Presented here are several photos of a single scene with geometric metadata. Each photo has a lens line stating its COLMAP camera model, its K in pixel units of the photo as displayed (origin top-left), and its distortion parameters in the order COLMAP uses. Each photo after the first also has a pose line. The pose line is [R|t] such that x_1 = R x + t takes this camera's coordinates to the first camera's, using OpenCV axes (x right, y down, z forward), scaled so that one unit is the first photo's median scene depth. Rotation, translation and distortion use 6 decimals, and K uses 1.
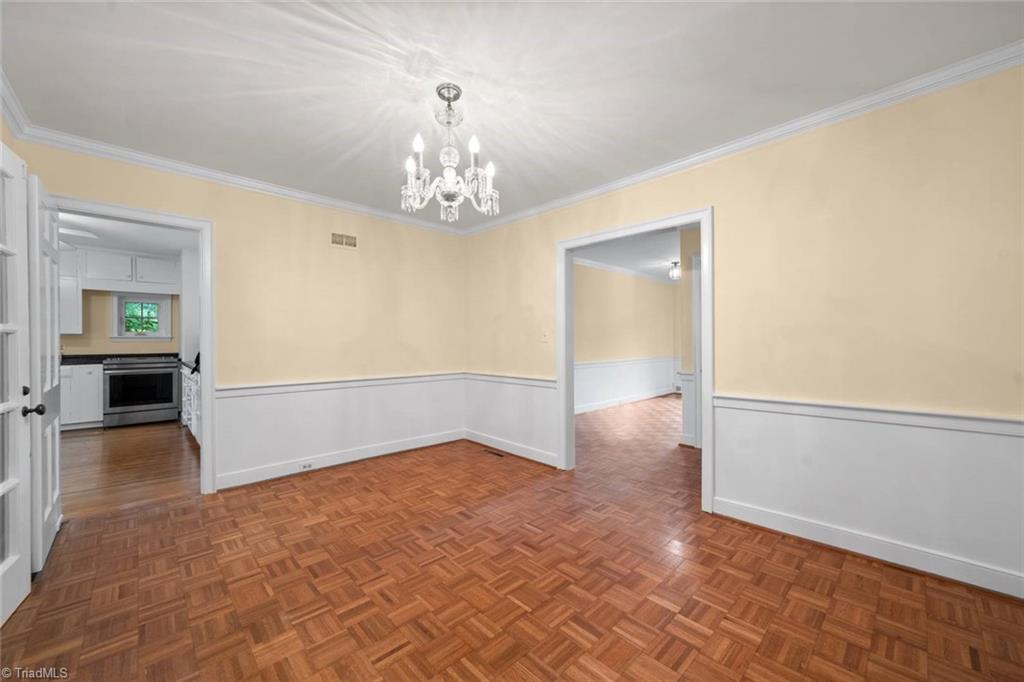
lens RADIAL K [[393.9, 0, 514.1], [0, 393.9, 342.9], [0, 0, 1]] dist [-0.005180, 0.001089]
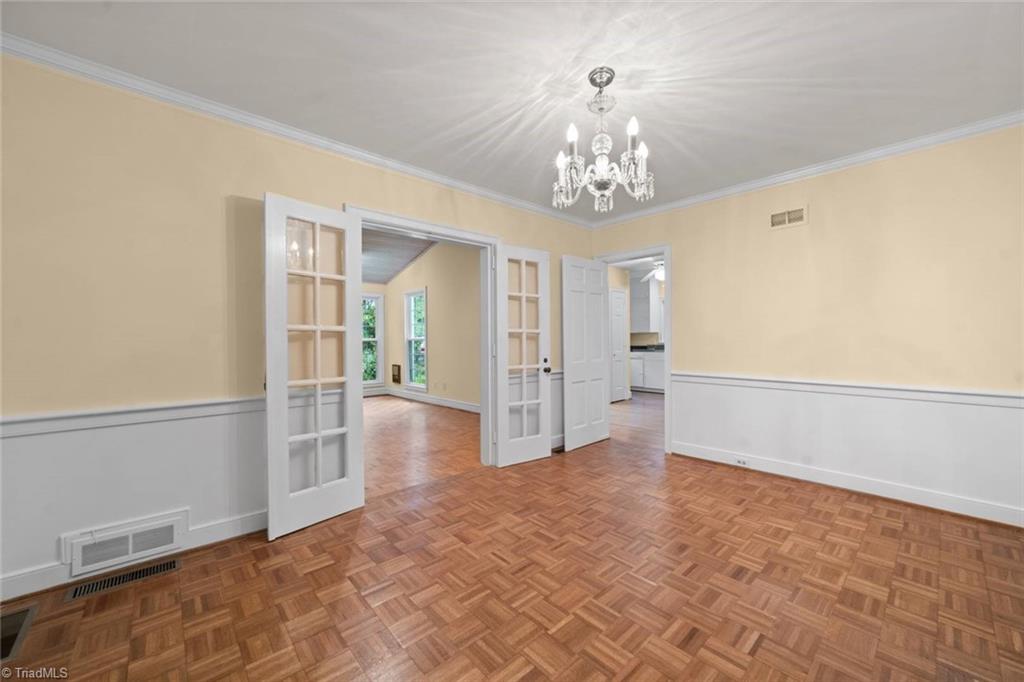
lens RADIAL K [[393.9, 0, 530.0], [0, 393.9, 345.0], [0, 0, 1]] dist [-0.005180, 0.001089]
pose [[0.002151, 0.017039, -0.999853, 0.613742], [0.001868, 0.999853, 0.017043, 0.000808], [0.999996, -0.001905, 0.002119, 0.625179]]
